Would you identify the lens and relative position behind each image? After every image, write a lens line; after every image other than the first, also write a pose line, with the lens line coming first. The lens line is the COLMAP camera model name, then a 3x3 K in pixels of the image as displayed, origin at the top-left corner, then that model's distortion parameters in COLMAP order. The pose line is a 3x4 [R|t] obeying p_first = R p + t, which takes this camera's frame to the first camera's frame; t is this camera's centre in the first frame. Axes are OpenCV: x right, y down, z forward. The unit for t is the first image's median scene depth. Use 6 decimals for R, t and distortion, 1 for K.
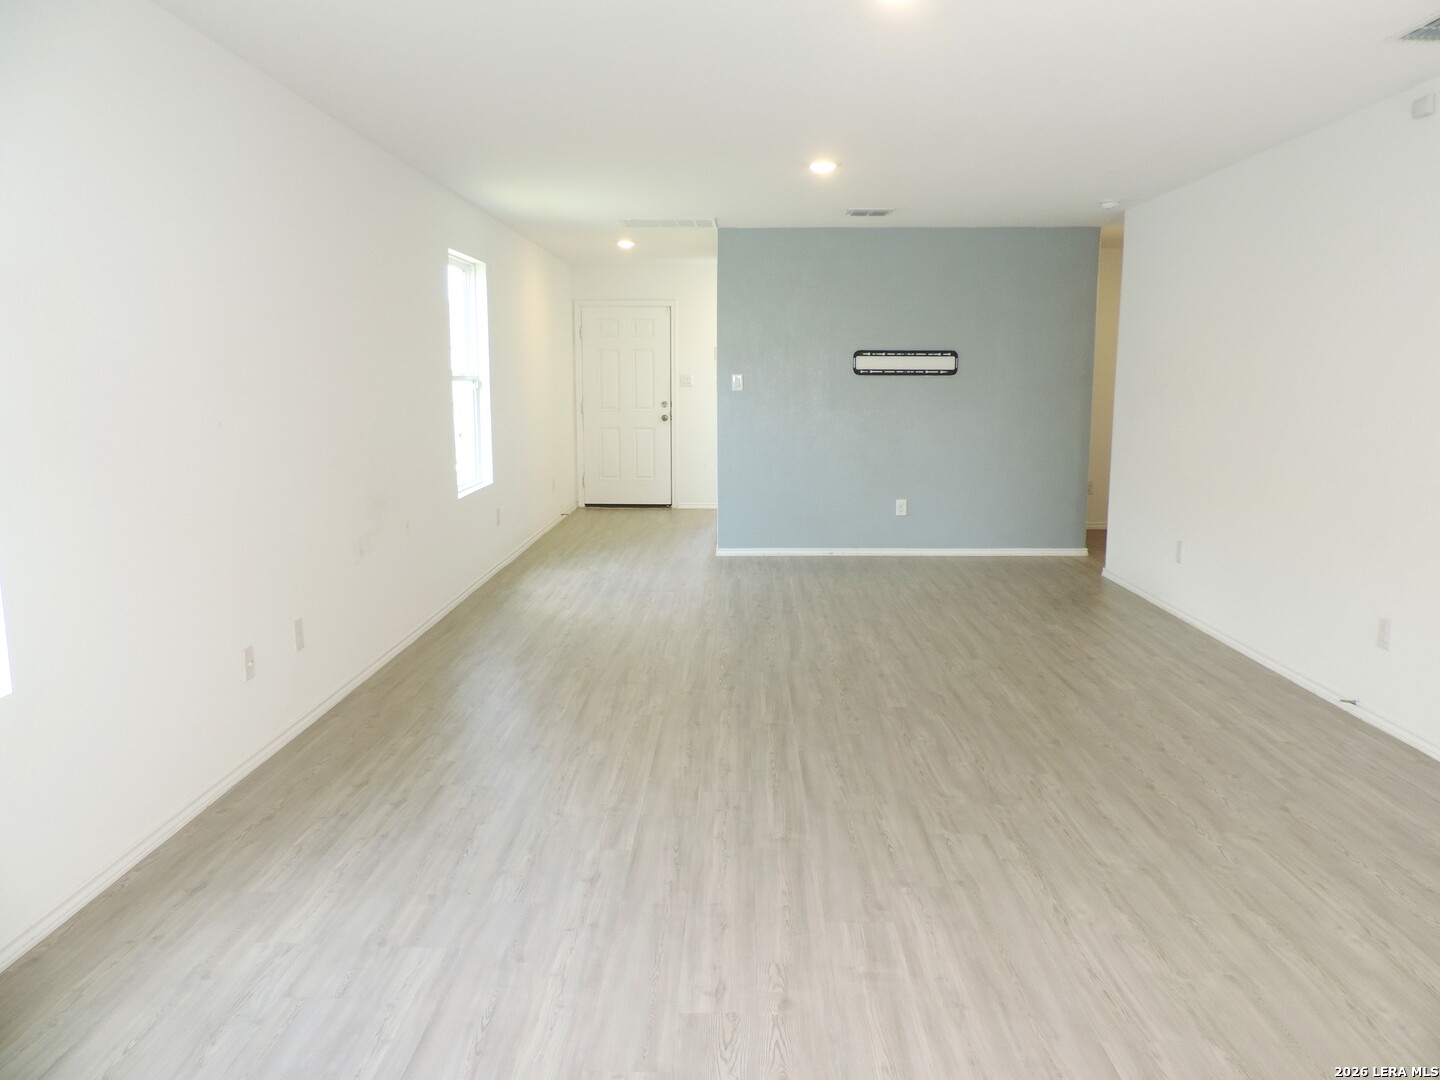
lens RADIAL K [[1007.5, 0, 721.8], [0, 1007.5, 534.1], [0, 0, 1]] dist [-0.031722, 0.001197]
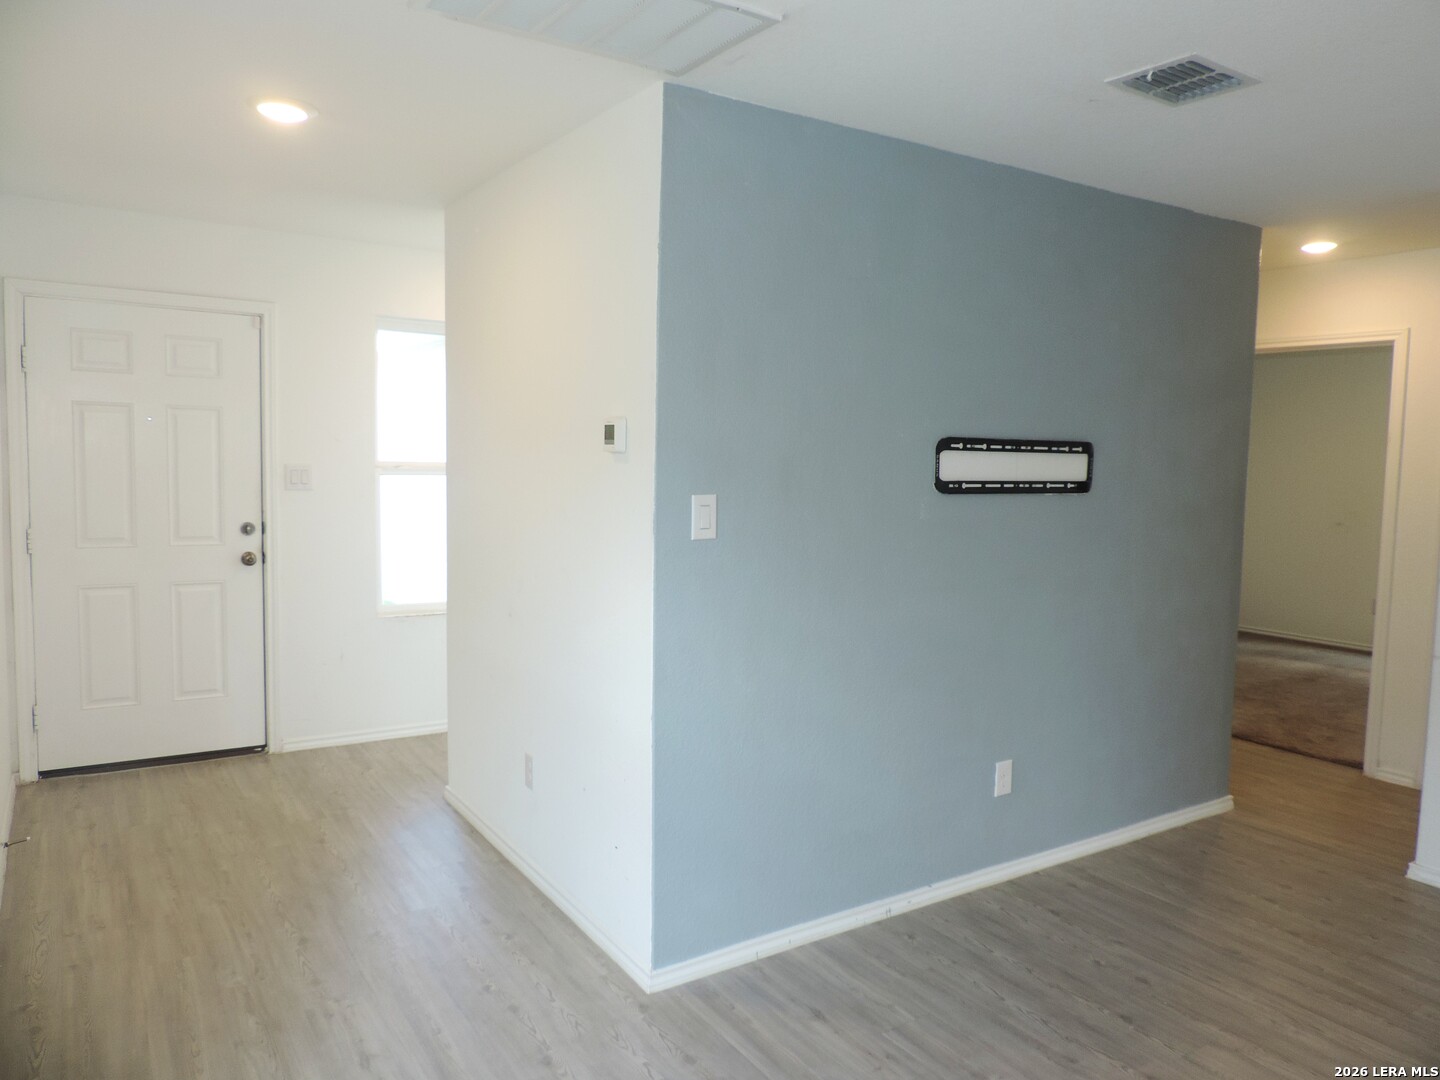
lens RADIAL K [[1007.5, 0, 721.8], [0, 1007.5, 534.1], [0, 0, 1]] dist [-0.031722, 0.001197]
pose [[0.824184, -0.036568, 0.565140, -0.181234], [0.067458, 0.997147, -0.033858, -0.130647], [-0.562290, 0.066029, 0.824300, 0.688092]]
